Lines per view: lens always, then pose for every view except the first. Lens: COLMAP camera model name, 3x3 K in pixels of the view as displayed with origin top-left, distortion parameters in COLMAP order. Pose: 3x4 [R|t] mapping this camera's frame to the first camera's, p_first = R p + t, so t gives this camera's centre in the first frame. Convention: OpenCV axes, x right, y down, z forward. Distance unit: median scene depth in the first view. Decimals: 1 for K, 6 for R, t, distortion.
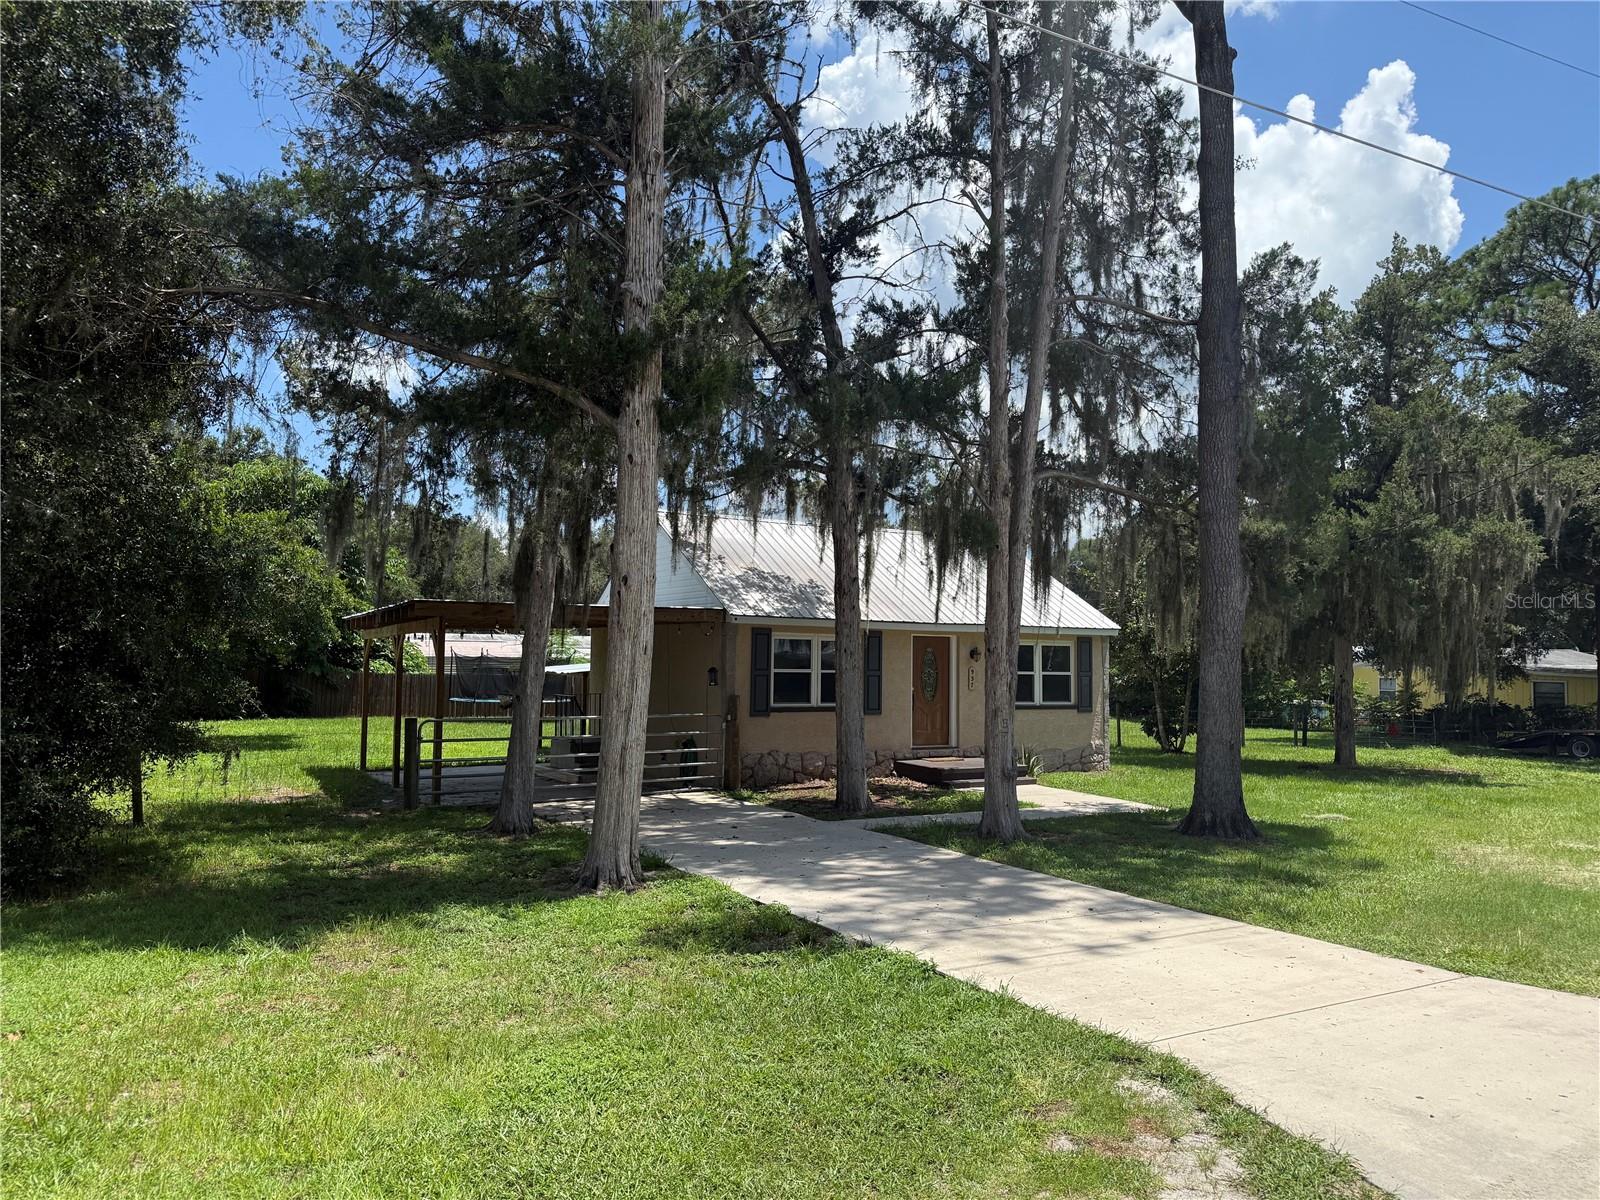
lens RADIAL K [[1112.1, 0, 803.8], [0, 1112.1, 600.3], [0, 0, 1]] dist [0.060134, -0.056770]
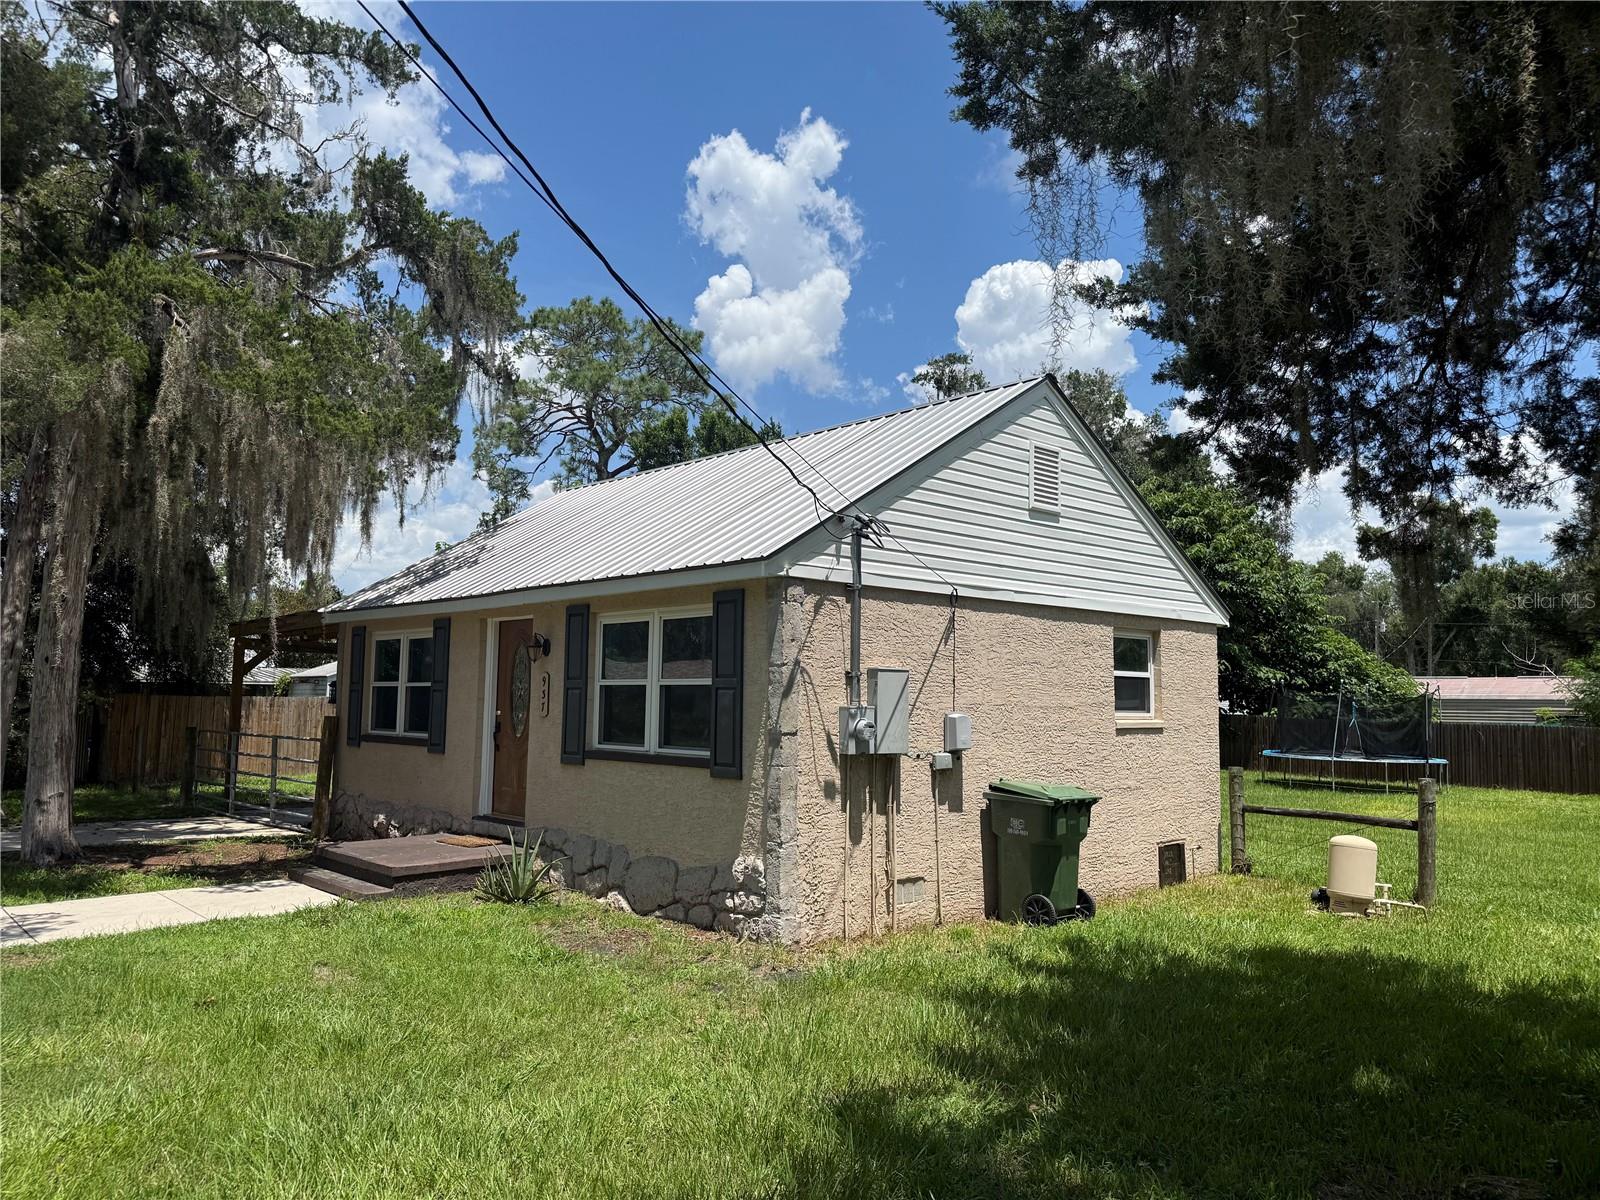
lens RADIAL K [[1112.1, 0, 803.6], [0, 1112.1, 592.4], [0, 0, 1]] dist [0.060134, -0.056770]
pose [[0.235211, -0.104176, -0.966345, 0.775105], [0.043785, 0.994366, -0.096539, 0.088355], [0.970958, -0.019604, 0.238448, 1.119183]]
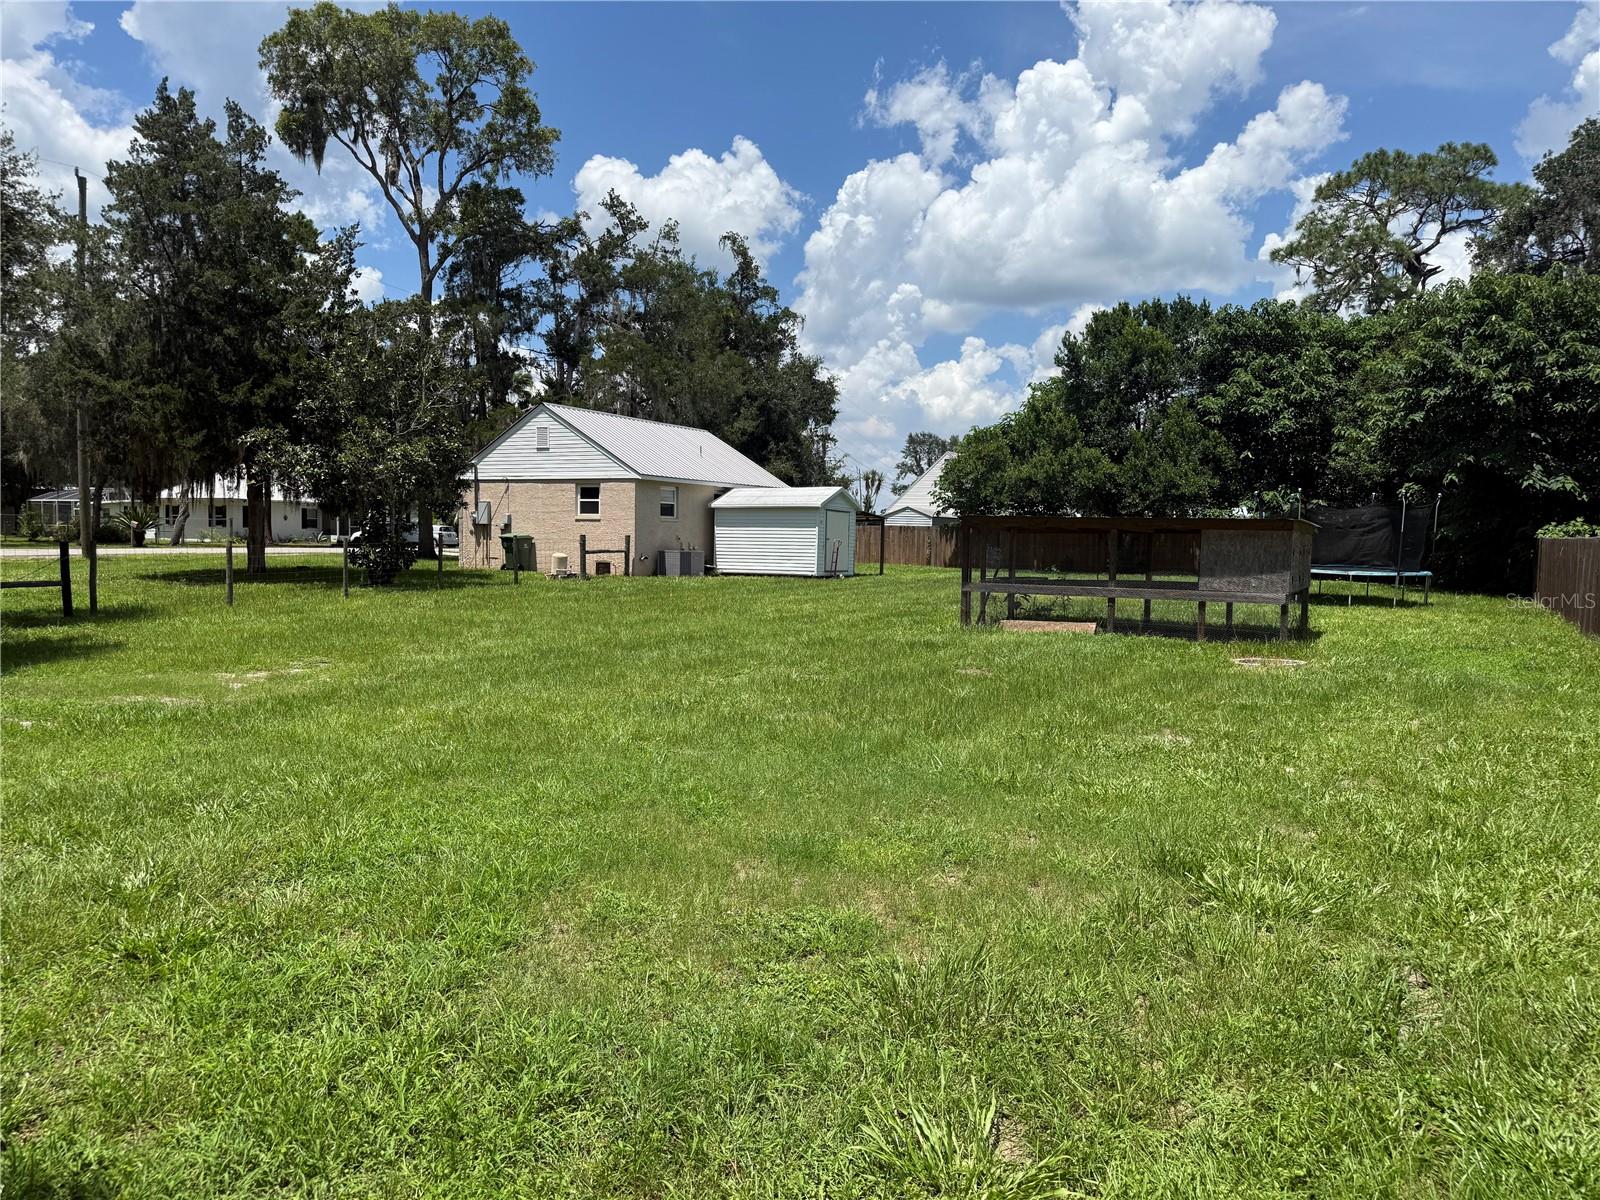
lens RADIAL K [[1112.1, 0, 808.4], [0, 1112.1, 602.4], [0, 0, 1]] dist [0.060134, -0.056770]
pose [[-0.843510, 0.004618, -0.537094, 0.845396], [0.000794, 0.999973, 0.007351, 0.227572], [0.537113, 0.005775, -0.843491, 3.088897]]
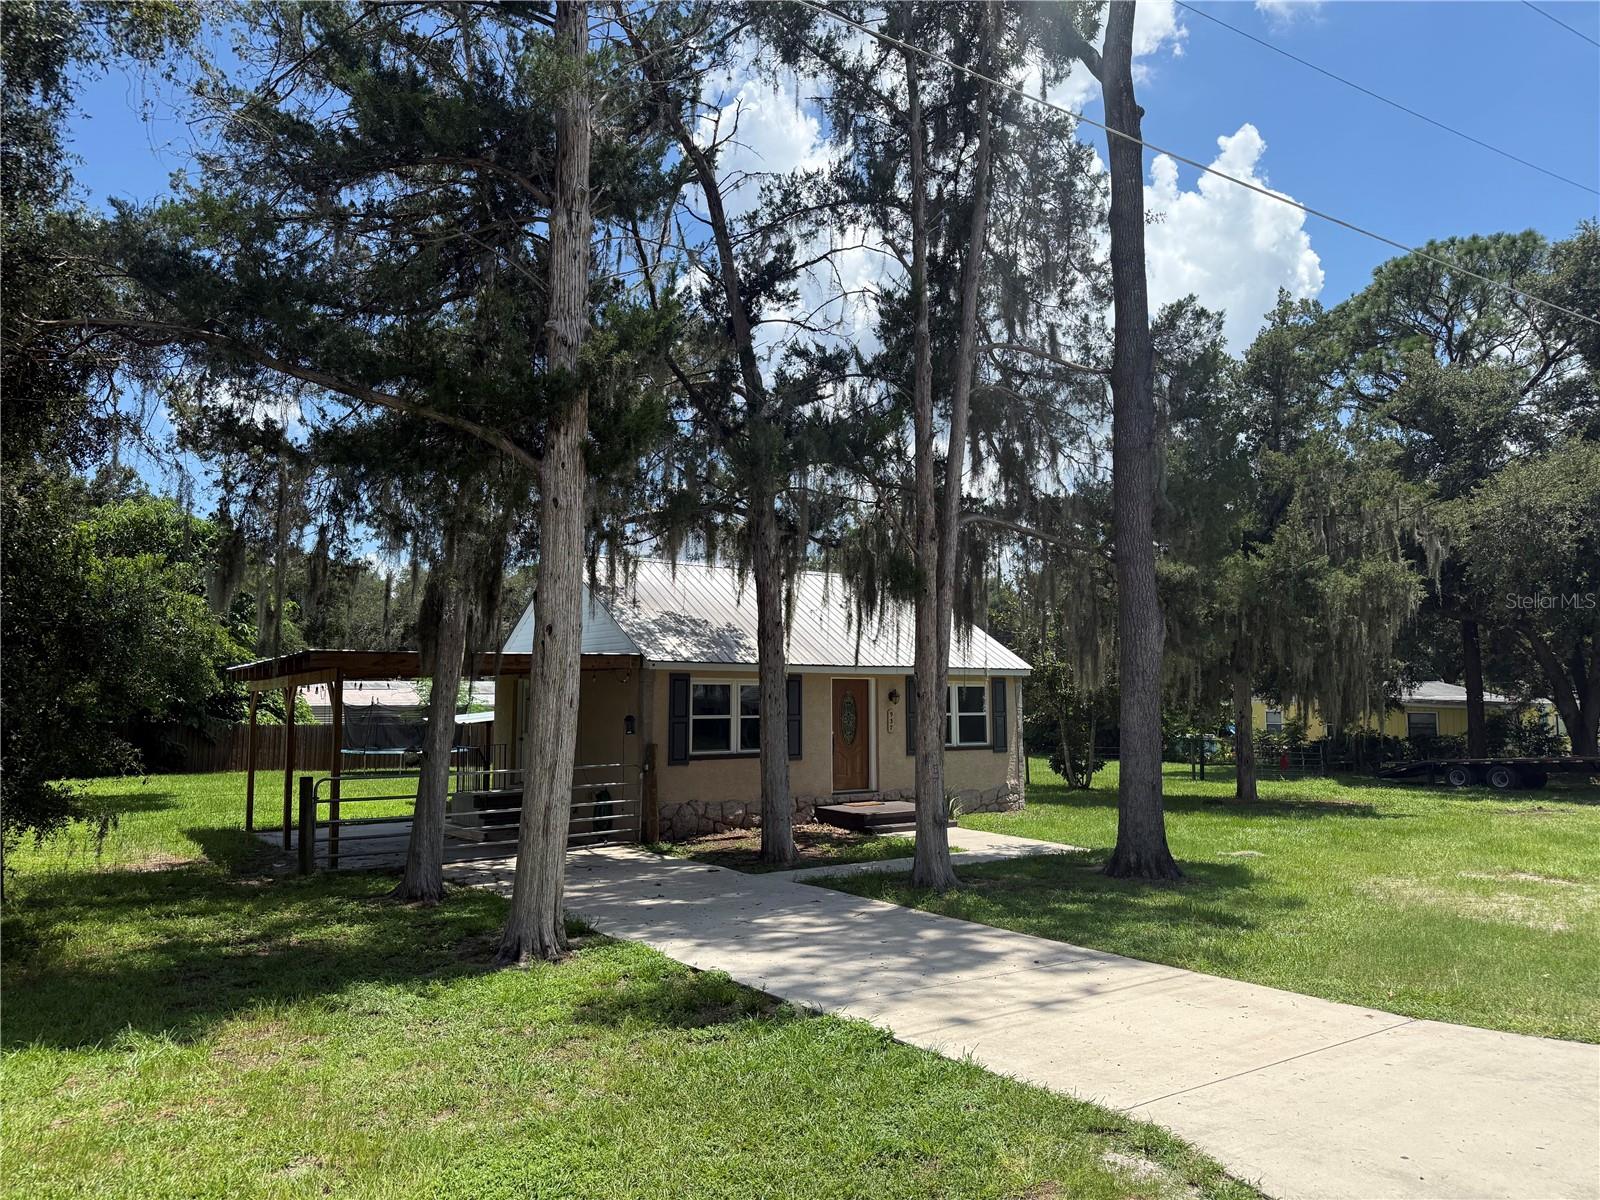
lens RADIAL K [[1112.1, 0, 809.1], [0, 1112.1, 601.6], [0, 0, 1]] dist [0.060134, -0.056770]
pose [[0.995475, -0.007093, 0.094760, -0.016991], [0.010331, 0.999378, -0.033721, -0.004370], [-0.094461, 0.034548, 0.994929, 0.015631]]
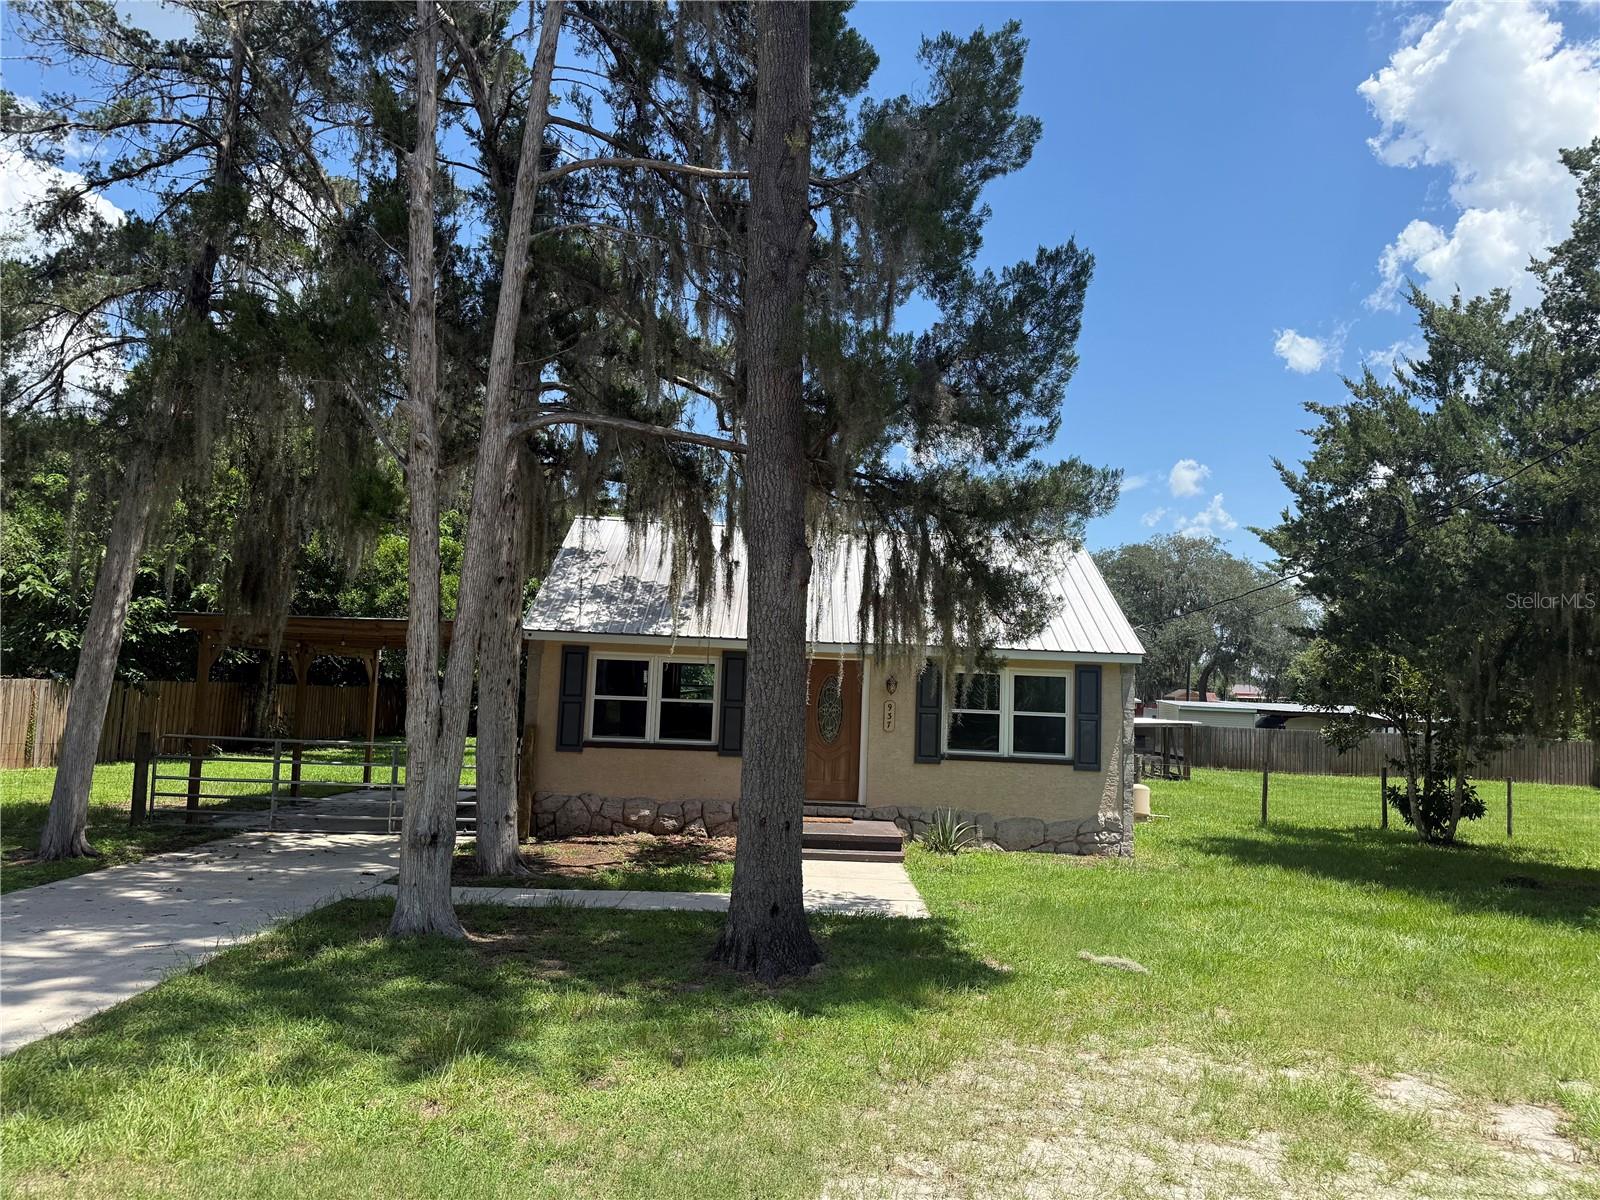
lens RADIAL K [[1112.1, 0, 799.4], [0, 1112.1, 606.6], [0, 0, 1]] dist [0.060134, -0.056770]
pose [[0.870685, -0.014592, -0.491625, 0.531325], [0.000294, 0.999575, -0.029148, 0.019623], [0.491842, 0.025235, 0.870319, 0.346010]]
